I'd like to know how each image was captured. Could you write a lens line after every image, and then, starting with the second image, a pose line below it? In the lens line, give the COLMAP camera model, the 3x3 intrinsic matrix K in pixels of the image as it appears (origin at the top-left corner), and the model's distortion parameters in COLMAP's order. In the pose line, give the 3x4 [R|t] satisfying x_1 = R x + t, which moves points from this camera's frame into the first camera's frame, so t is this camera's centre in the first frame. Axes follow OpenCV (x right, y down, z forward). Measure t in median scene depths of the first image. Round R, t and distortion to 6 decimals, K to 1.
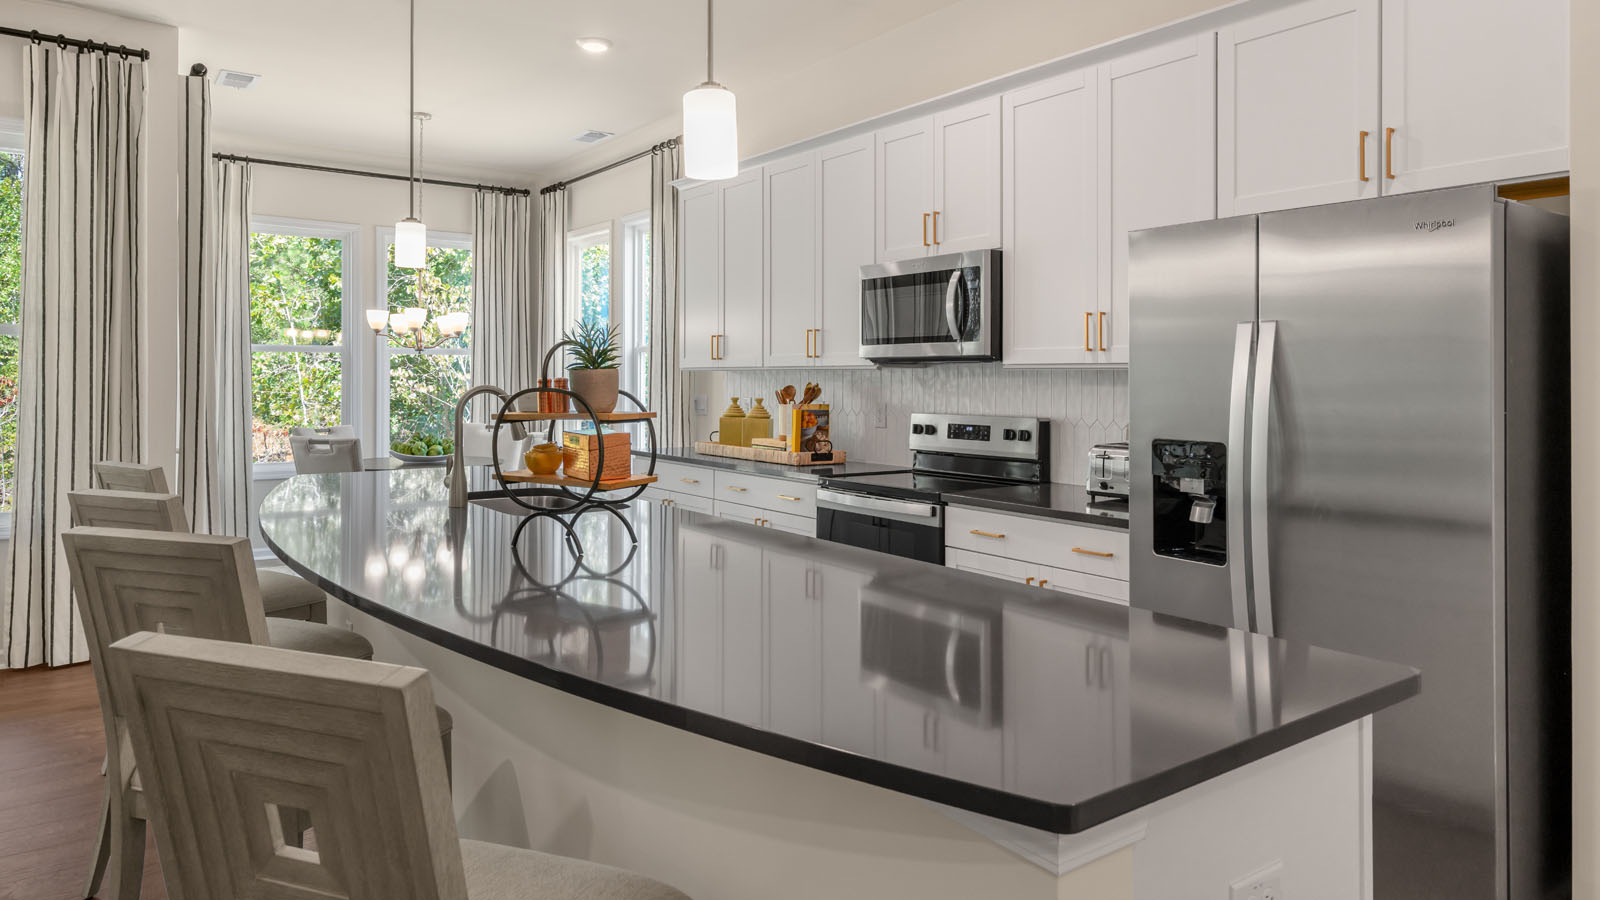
lens RADIAL K [[1004.0, 0, 804.3], [0, 1004.0, 375.1], [0, 0, 1]] dist [0.000867, 0.000378]
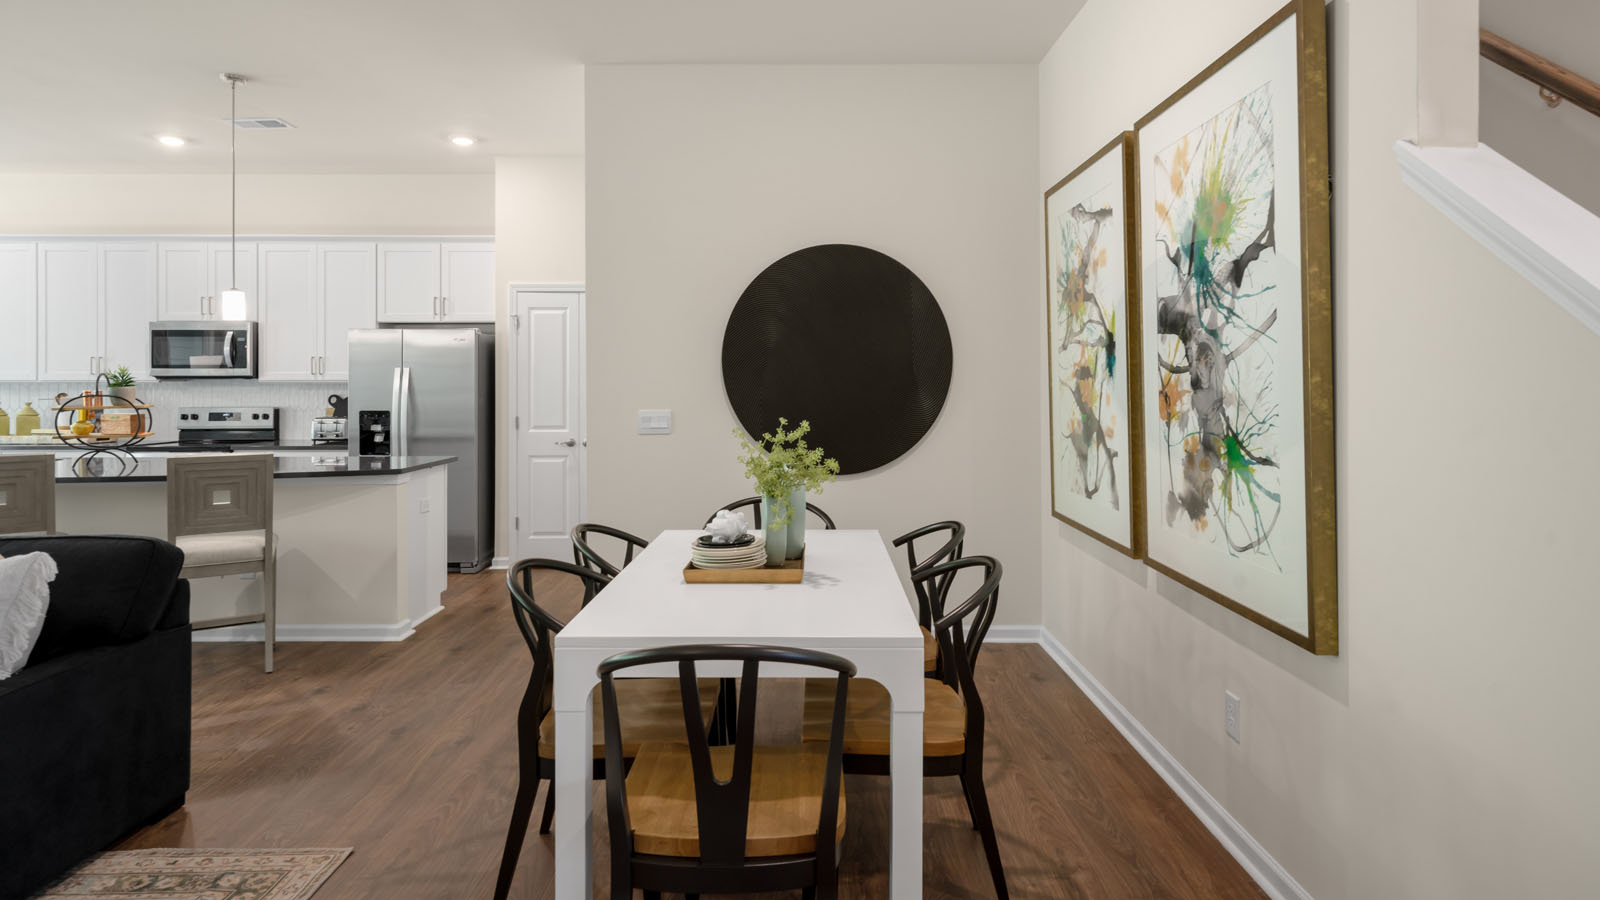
lens RADIAL K [[884.1, 0, 807.4], [0, 884.1, 376.9], [0, 0, 1]] dist [0.006708, 0.001910]
pose [[0.585512, -0.000728, 0.810663, -0.559501], [0.001743, 0.999998, -0.000361, -0.014156], [-0.810662, 0.001625, 0.585513, -0.858317]]
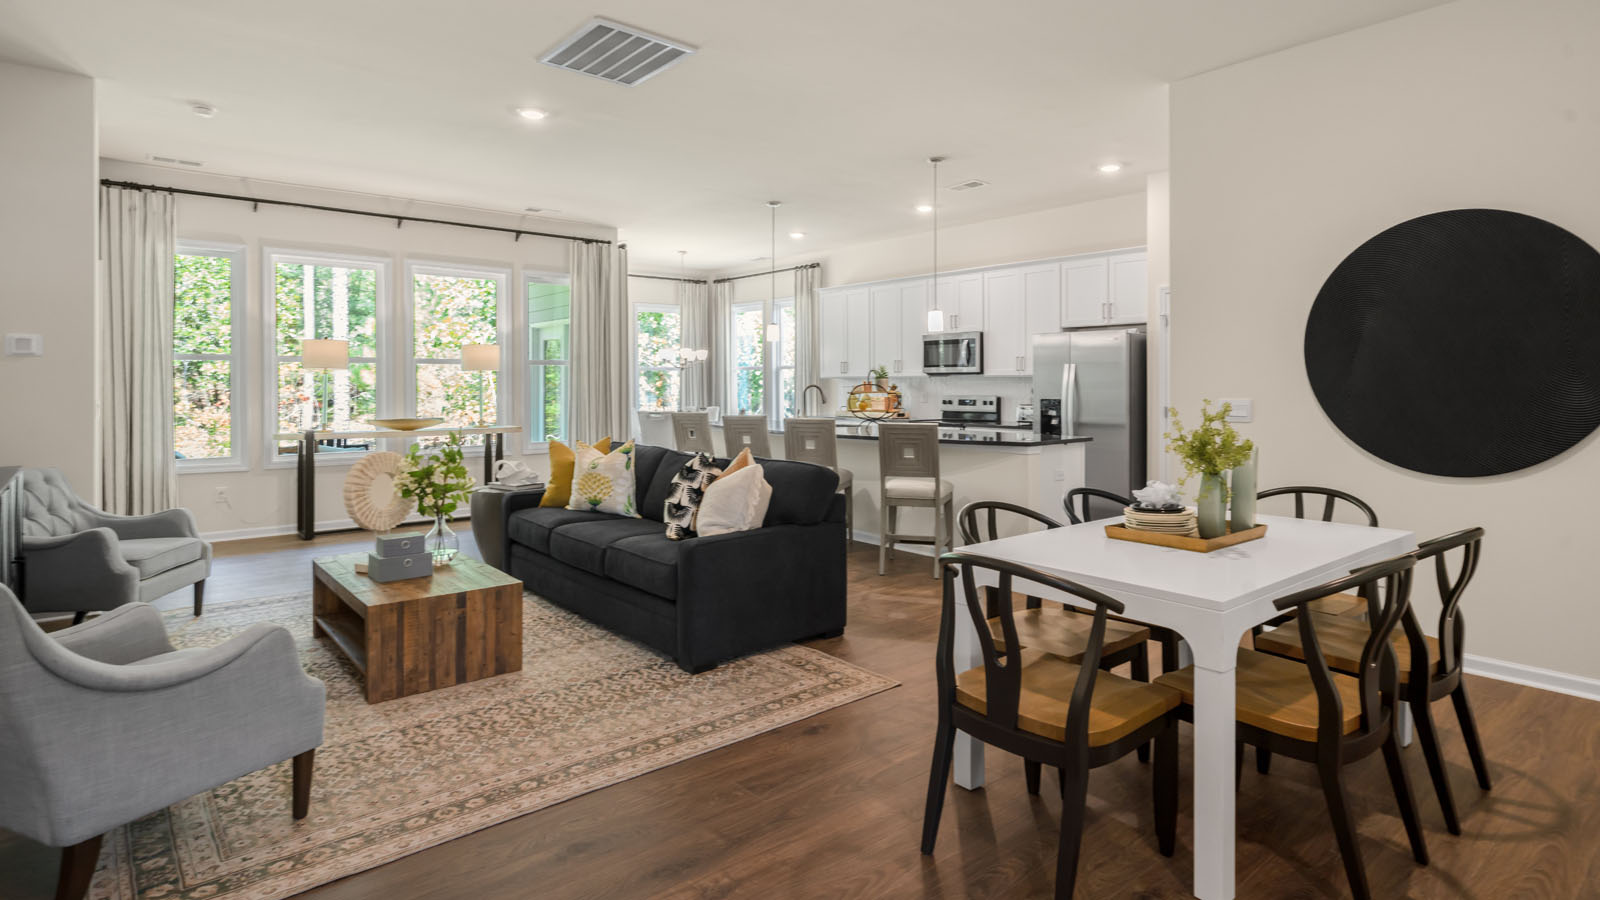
lens RADIAL K [[831.8, 0, 815.8], [0, 831.8, 384.3], [0, 0, 1]] dist [0.000262, 0.000114]
pose [[0.997051, -0.006627, 0.076455, -0.392737], [0.006279, 0.999969, 0.004780, -0.000842], [-0.076485, -0.004286, 0.997062, -1.096429]]
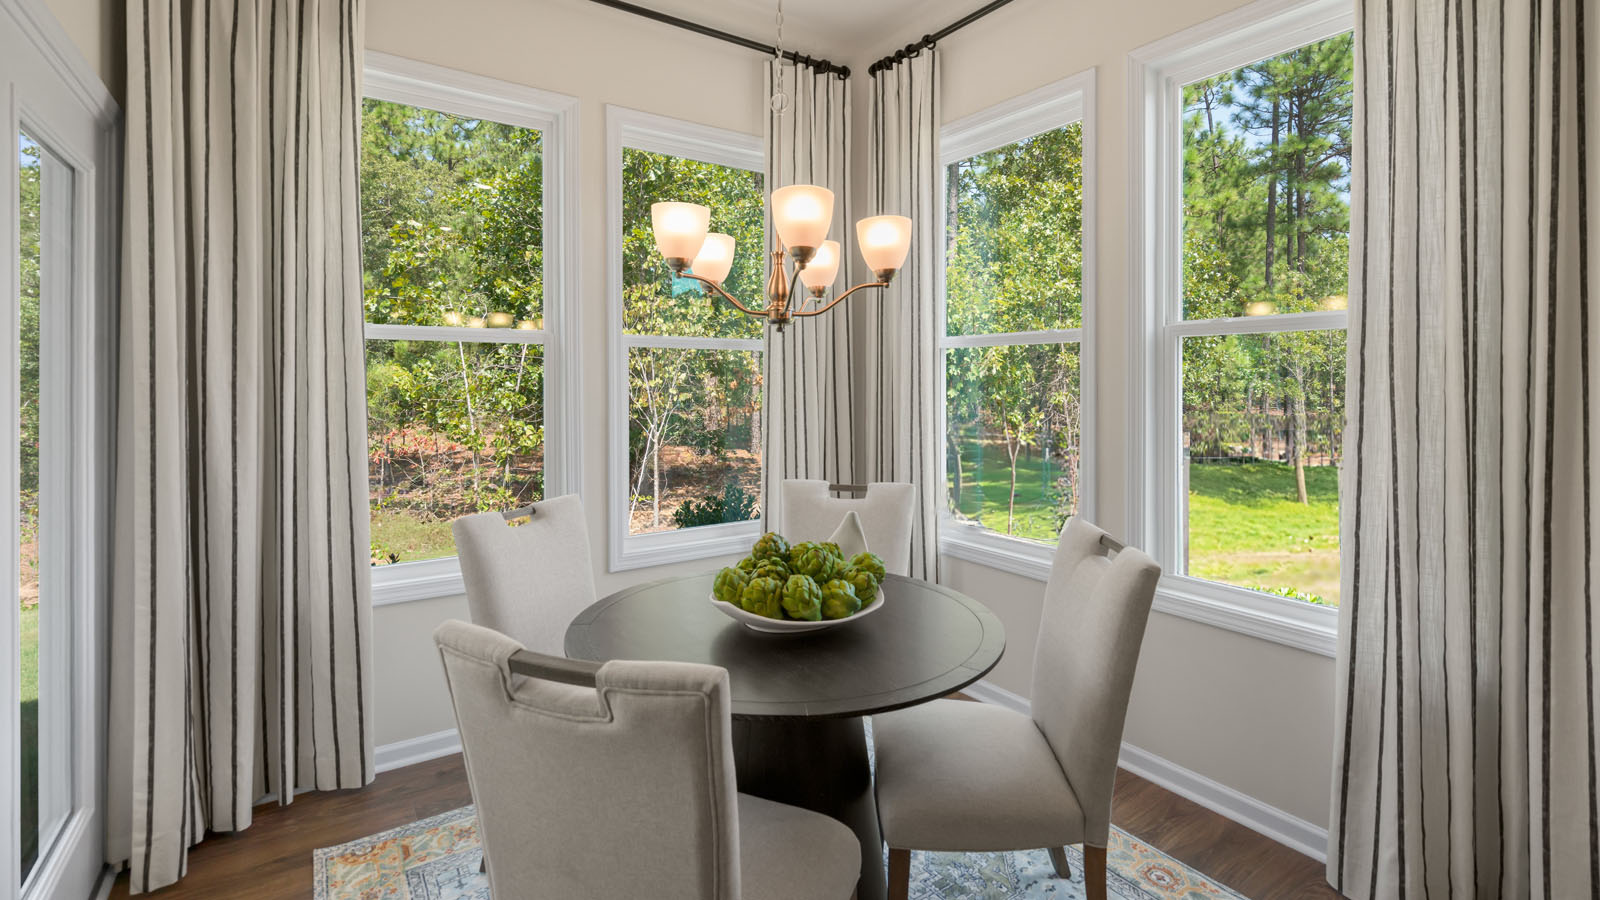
lens RADIAL K [[725.8, 0, 802.9], [0, 725.8, 392.5], [0, 0, 1]] dist [-0.003107, 0.000163]
pose [[0.999524, -0.002260, -0.030784, -0.588928], [0.002783, 0.999853, 0.016942, -0.004662], [0.030741, -0.017020, 0.999382, 1.170184]]
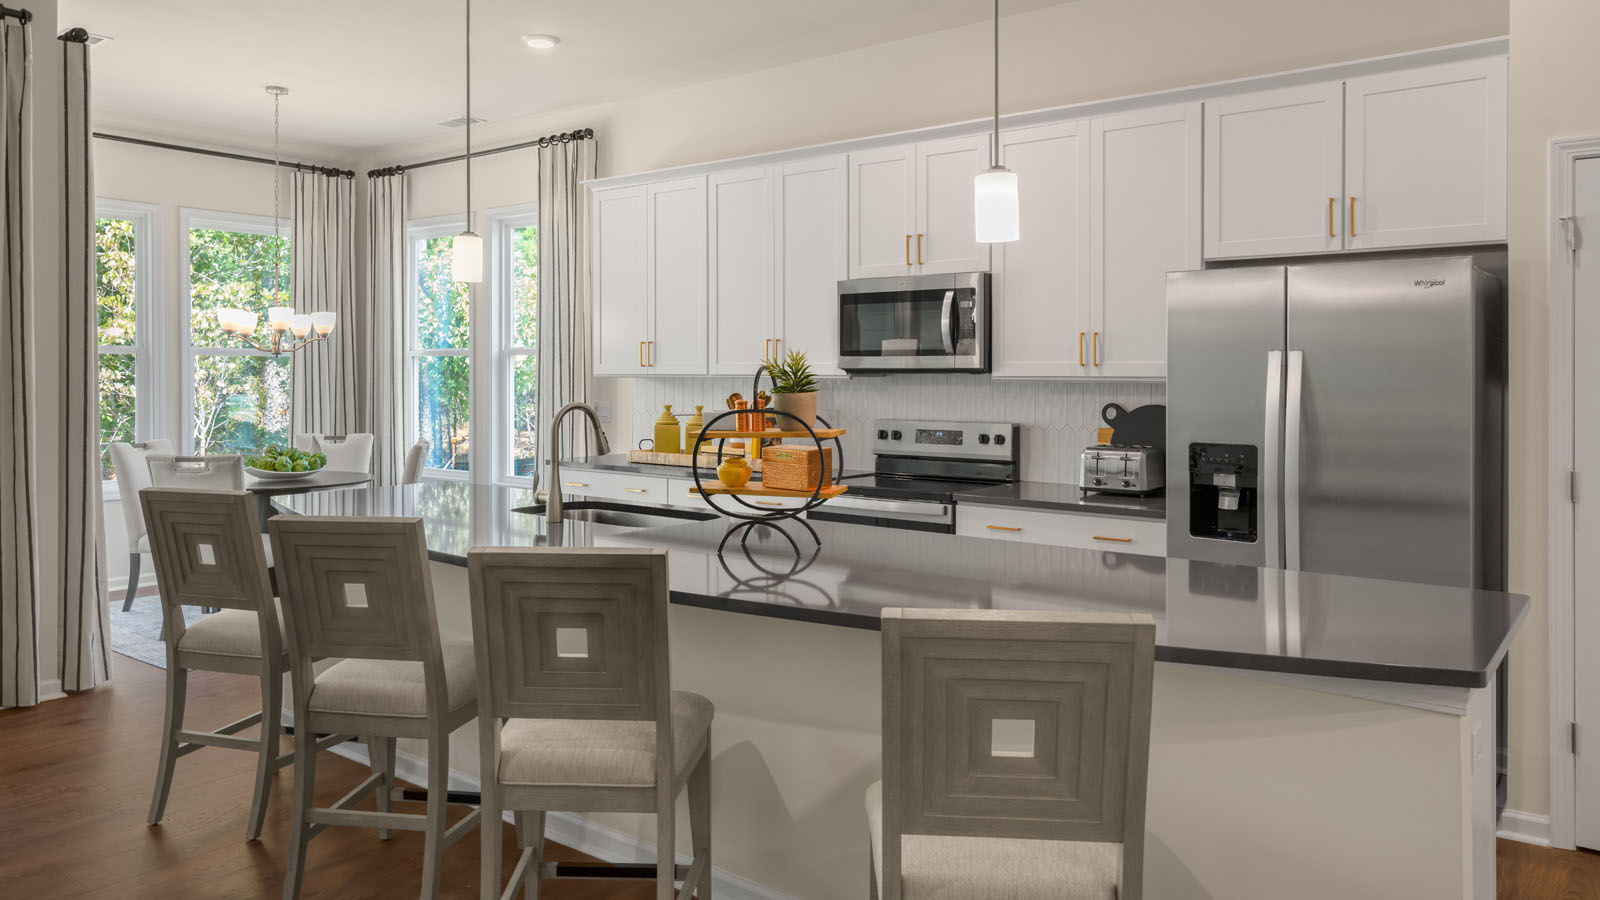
lens RADIAL K [[1105.5, 0, 797.4], [0, 1105.5, 376.0], [0, 0, 1]] dist [0.007703, 0.003833]
pose [[0.963015, -0.003453, 0.269426, -0.326345], [0.001162, 0.999962, 0.008661, -0.020896], [-0.269446, -0.008028, 0.962982, -0.117494]]
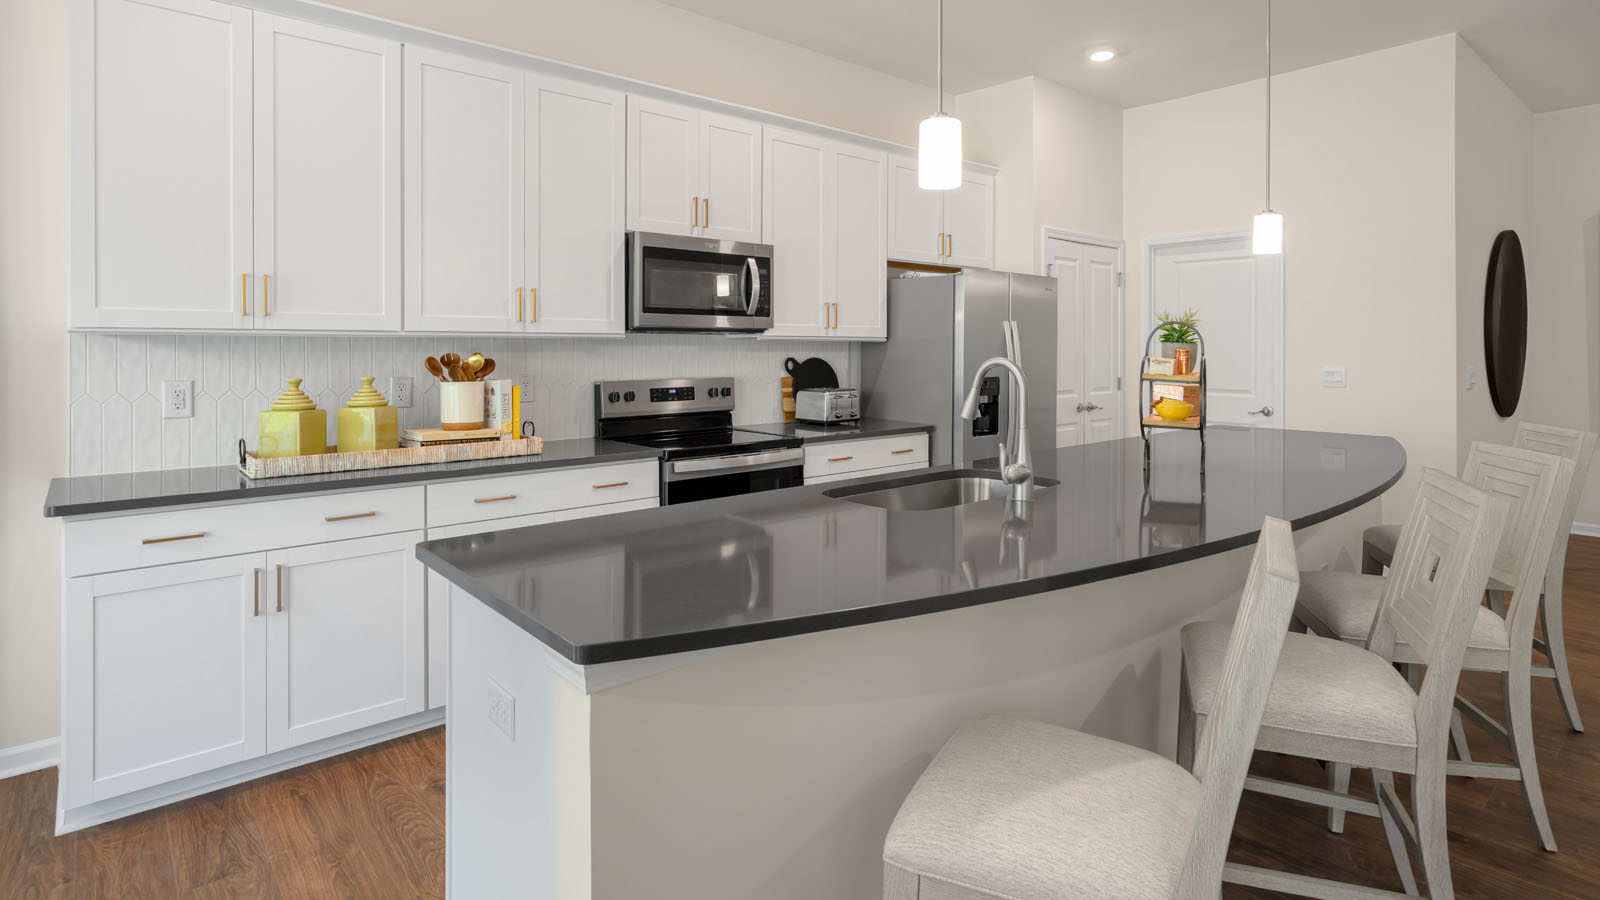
lens RADIAL K [[819.9, 0, 809.2], [0, 819.9, 350.3], [0, 0, 1]] dist [-0.000510, 0.000379]
pose [[-0.085302, -0.009182, 0.996313, -0.817678], [-0.004092, 0.999952, 0.008865, -0.001646], [-0.996347, -0.003321, -0.085335, 0.987885]]
